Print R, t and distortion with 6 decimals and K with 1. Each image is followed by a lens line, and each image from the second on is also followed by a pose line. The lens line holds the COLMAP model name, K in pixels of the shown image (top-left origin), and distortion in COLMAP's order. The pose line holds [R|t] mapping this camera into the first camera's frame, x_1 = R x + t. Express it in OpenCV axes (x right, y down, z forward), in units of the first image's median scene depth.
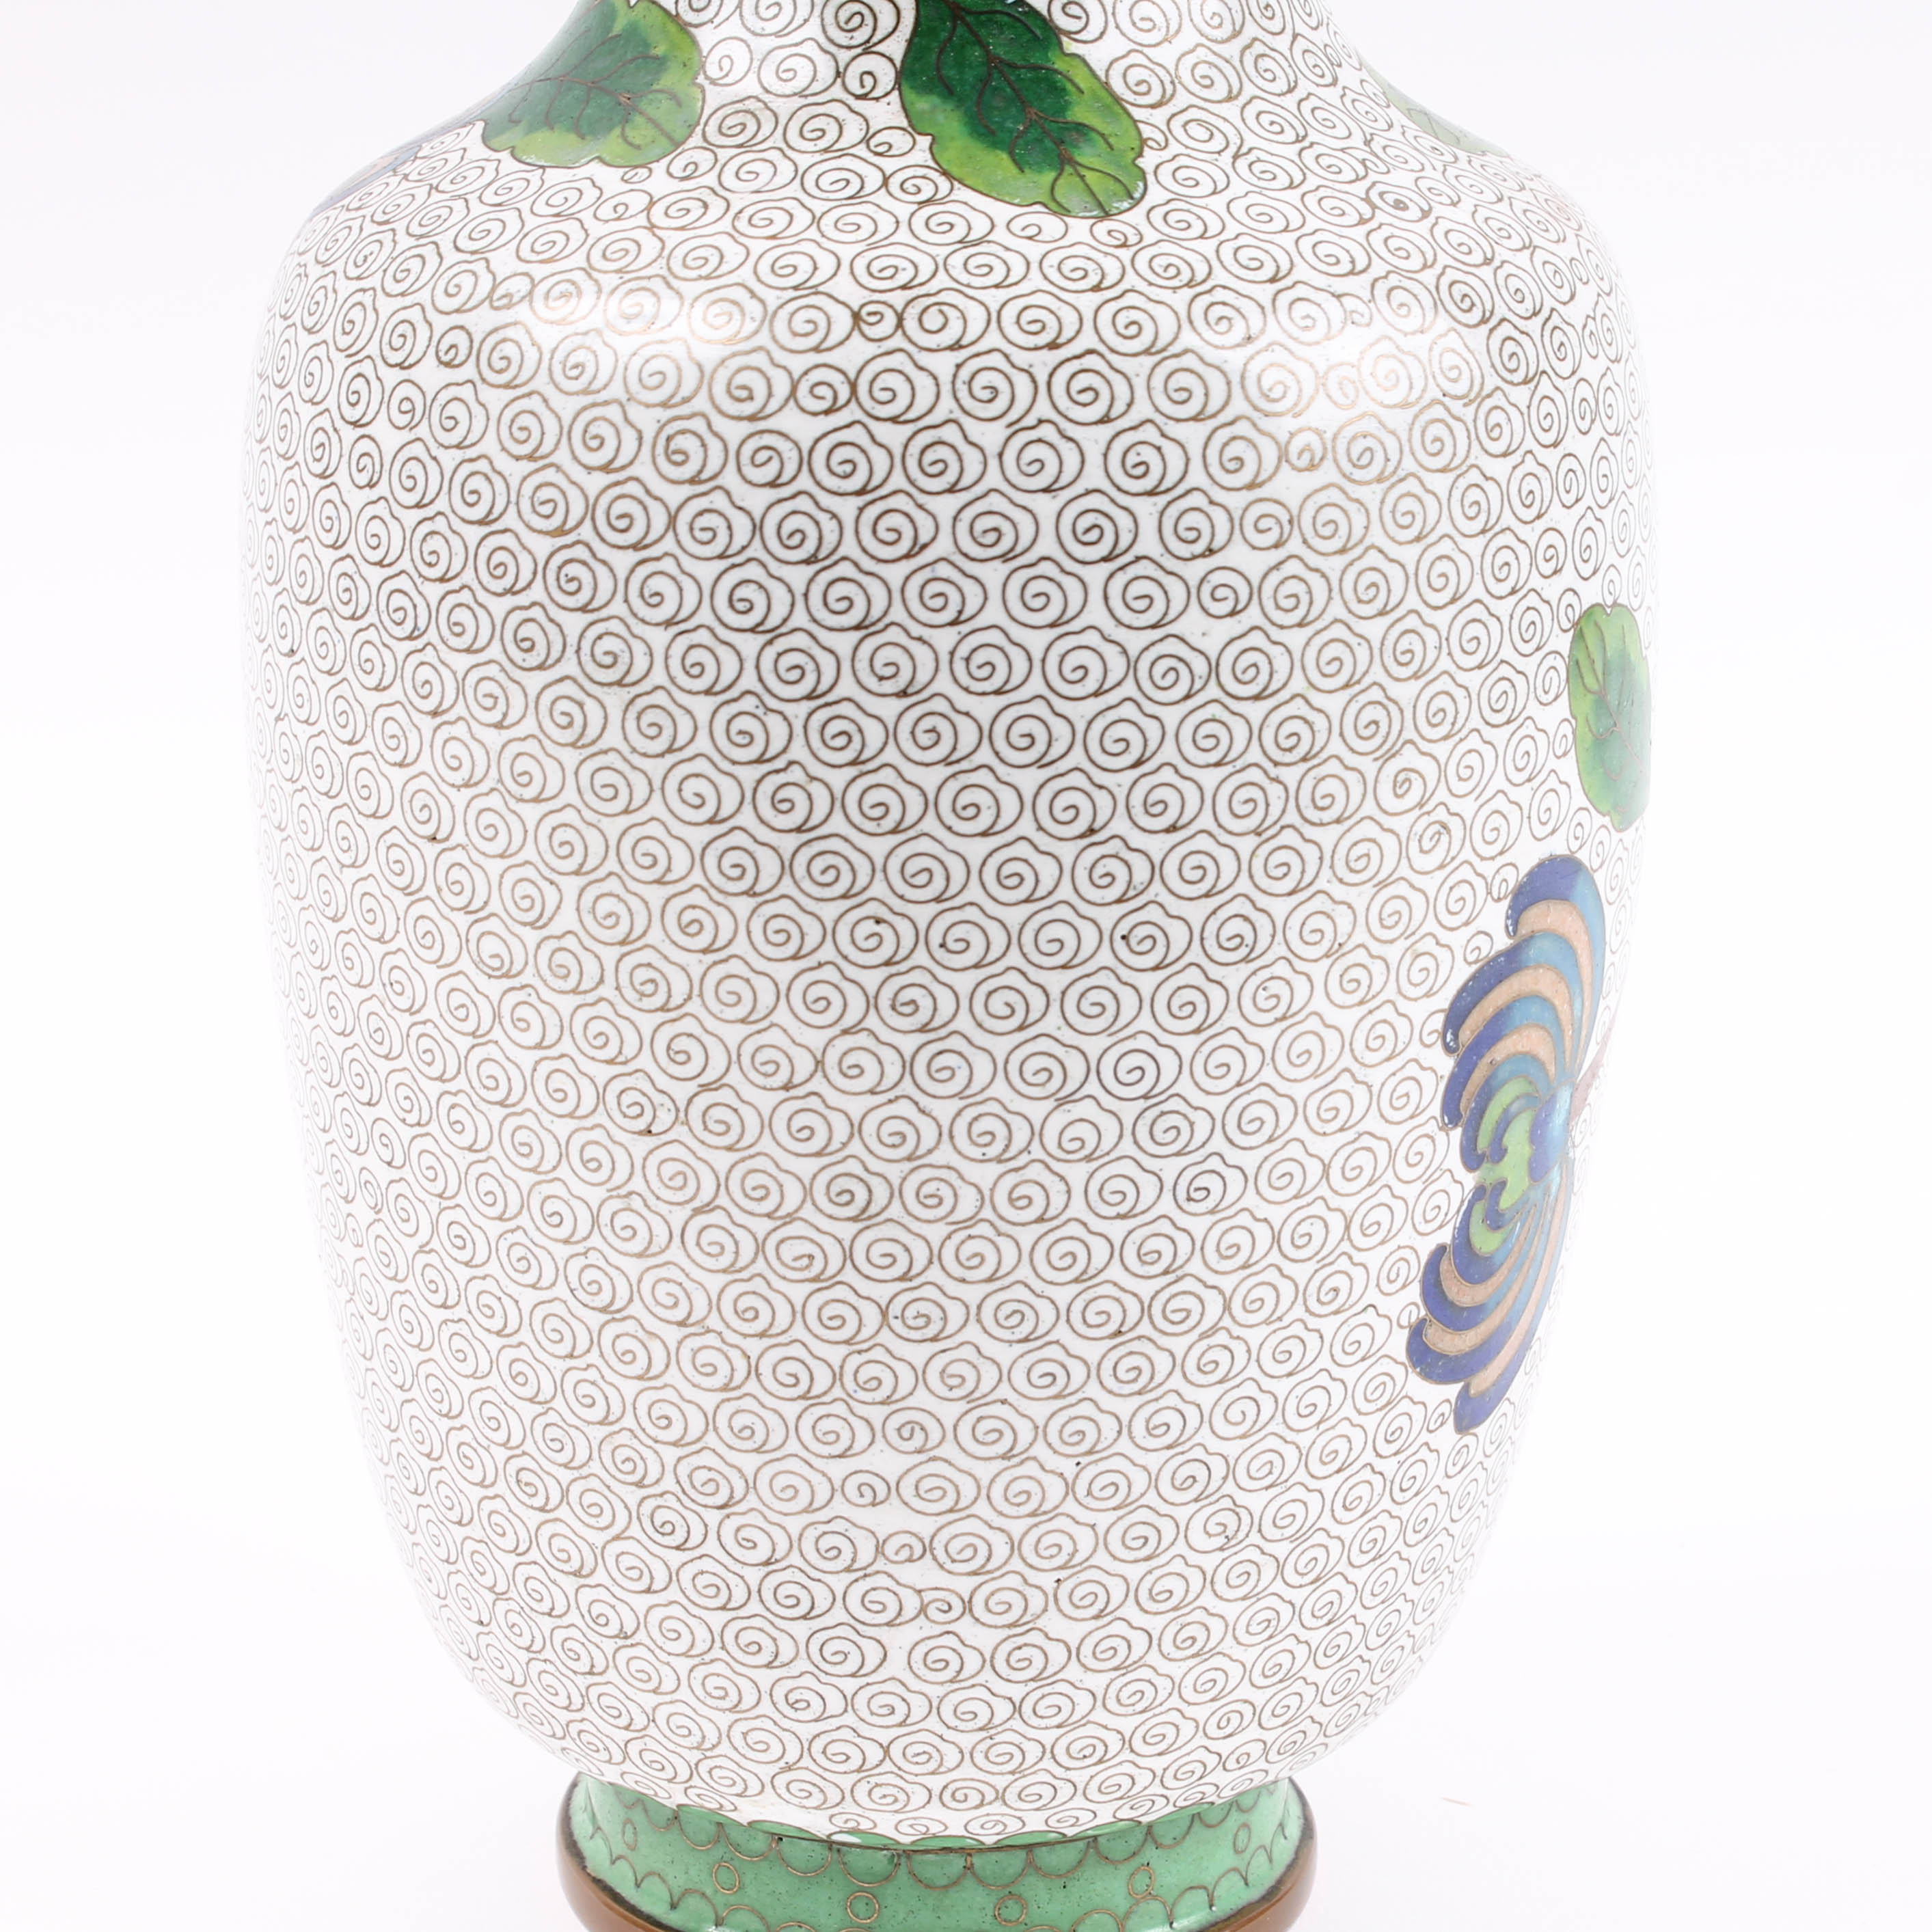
lens RADIAL K [[5319.8, 0, 963.5], [0, 5319.8, 977.3], [0, 0, 1]] dist [0.139727, 0.000000]
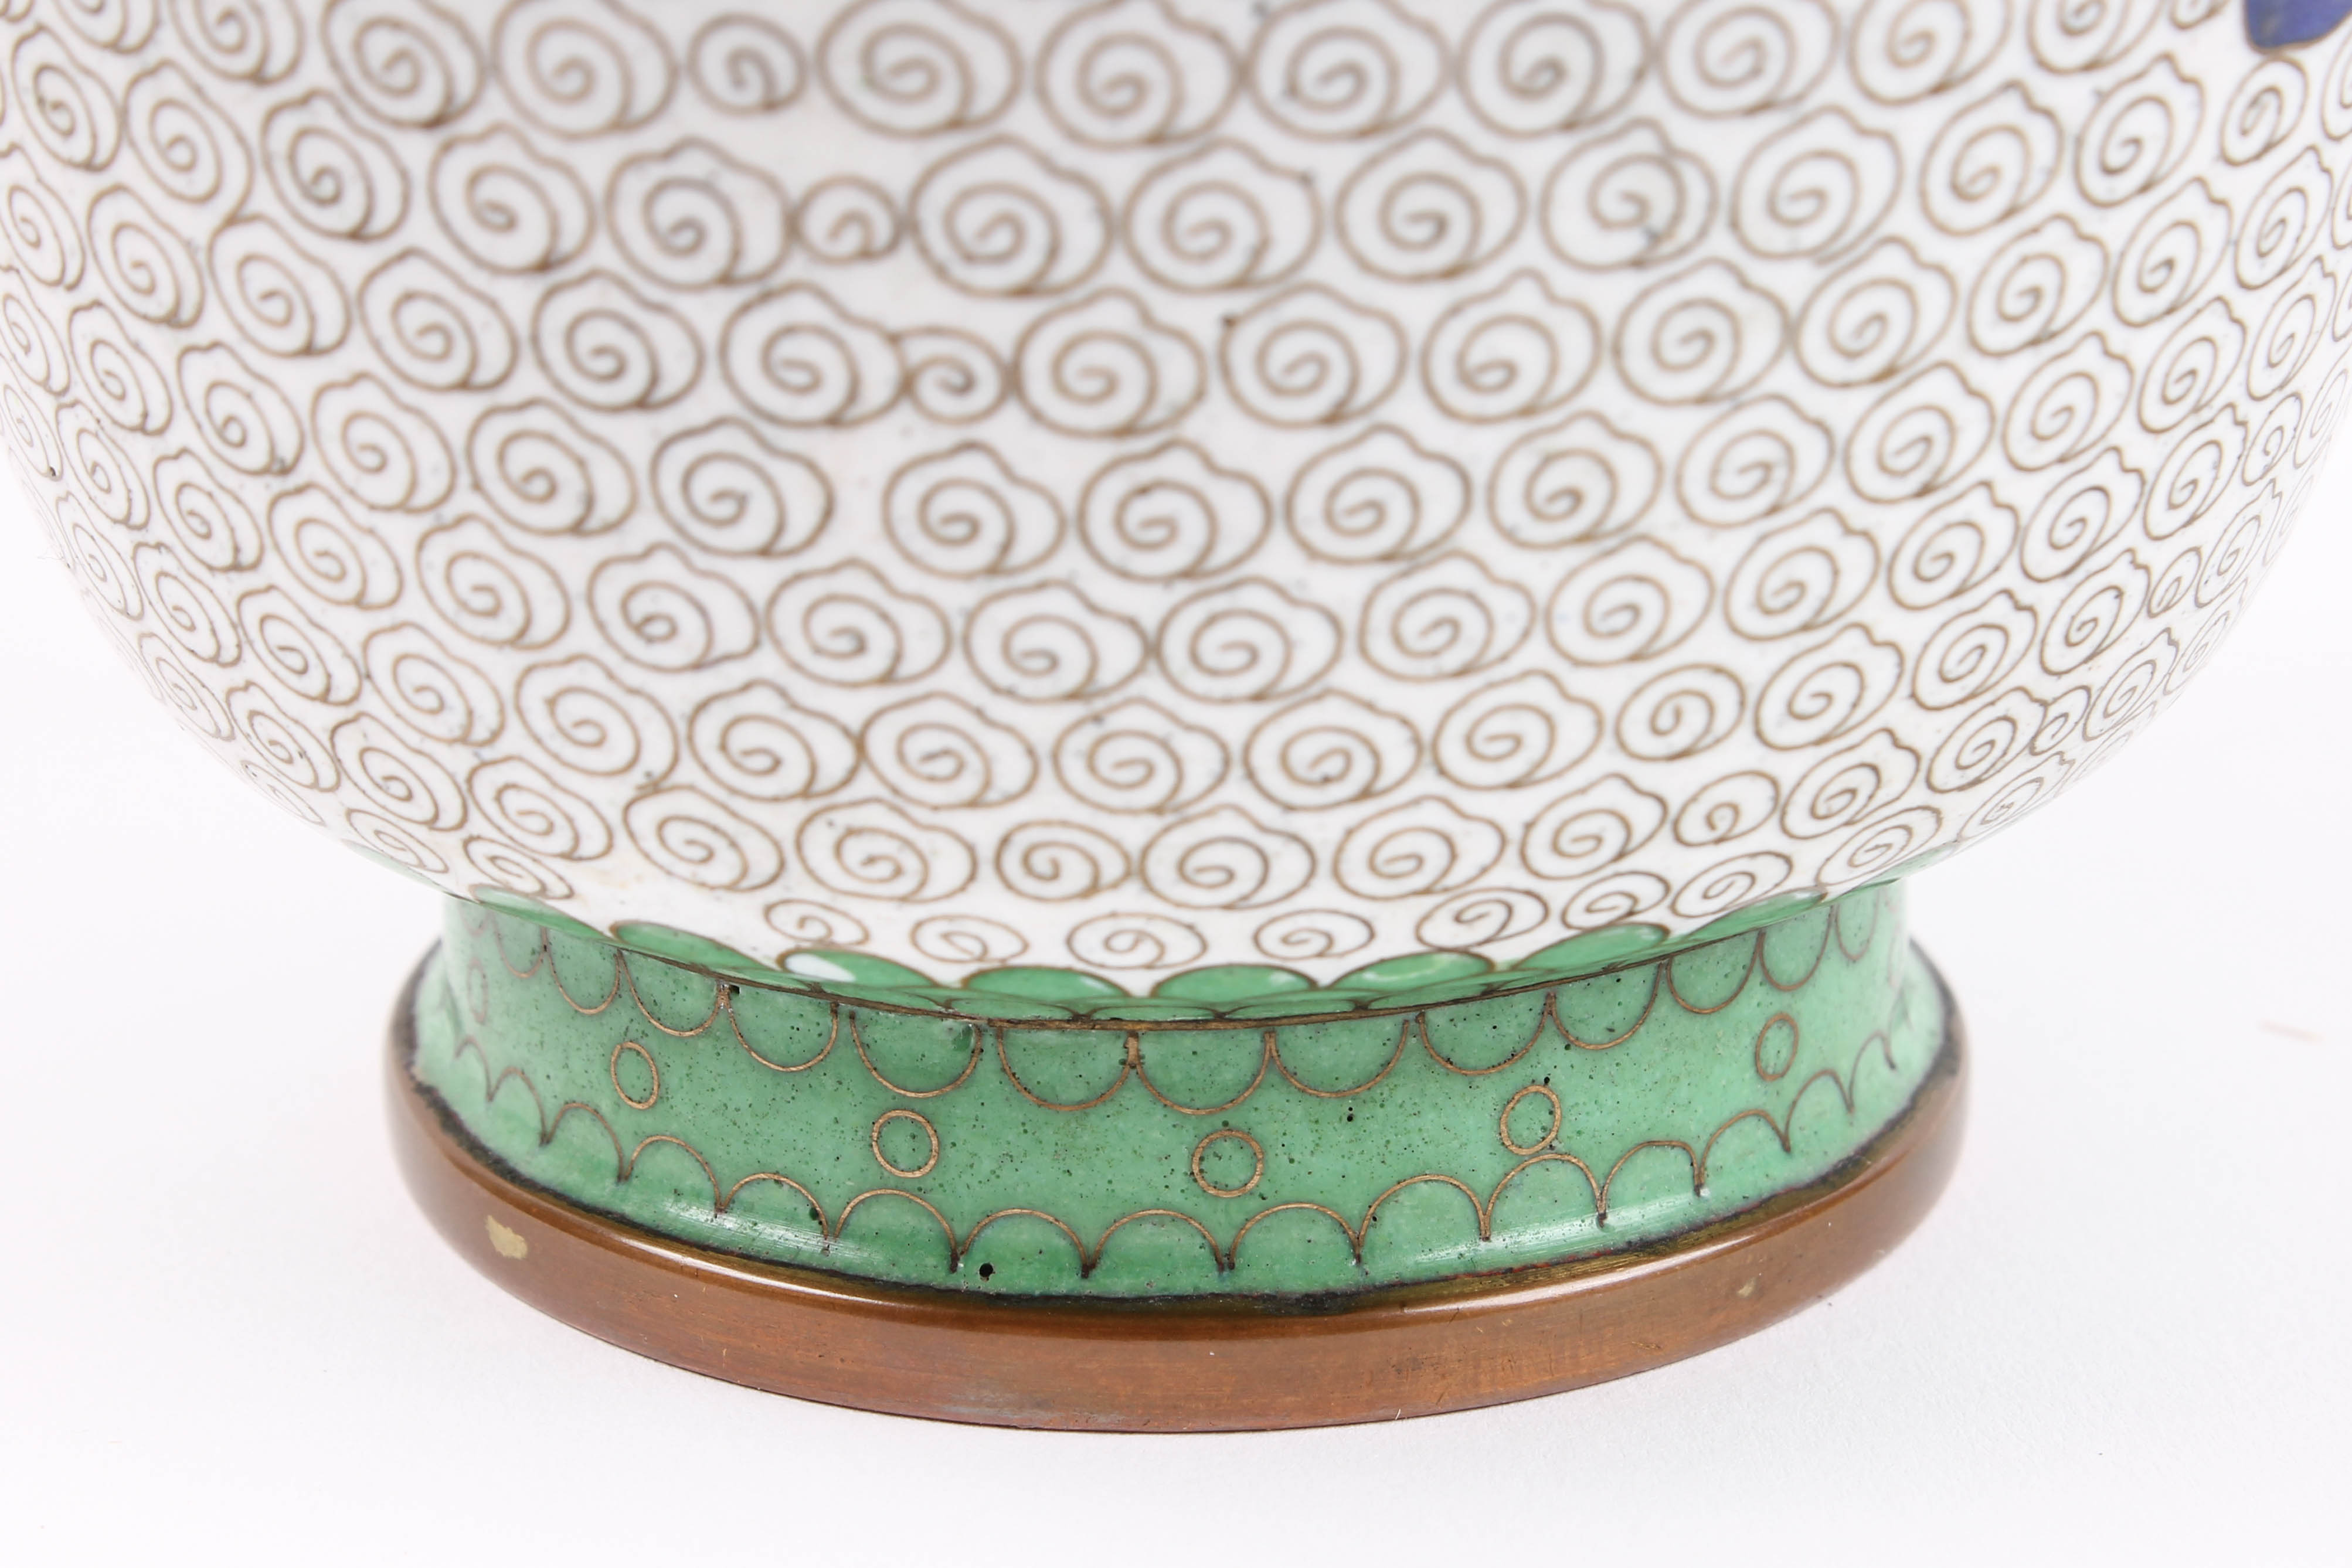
lens RADIAL K [[5992.3, 0, 1186.7], [0, 5992.3, 778.1], [0, 0, 1]] dist [0.068912, 0.000000]
pose [[0.990389, 0.032054, -0.134546, 0.076717], [-0.024631, 0.998100, 0.056482, 0.120314], [0.136101, -0.052625, 0.989296, 0.529875]]
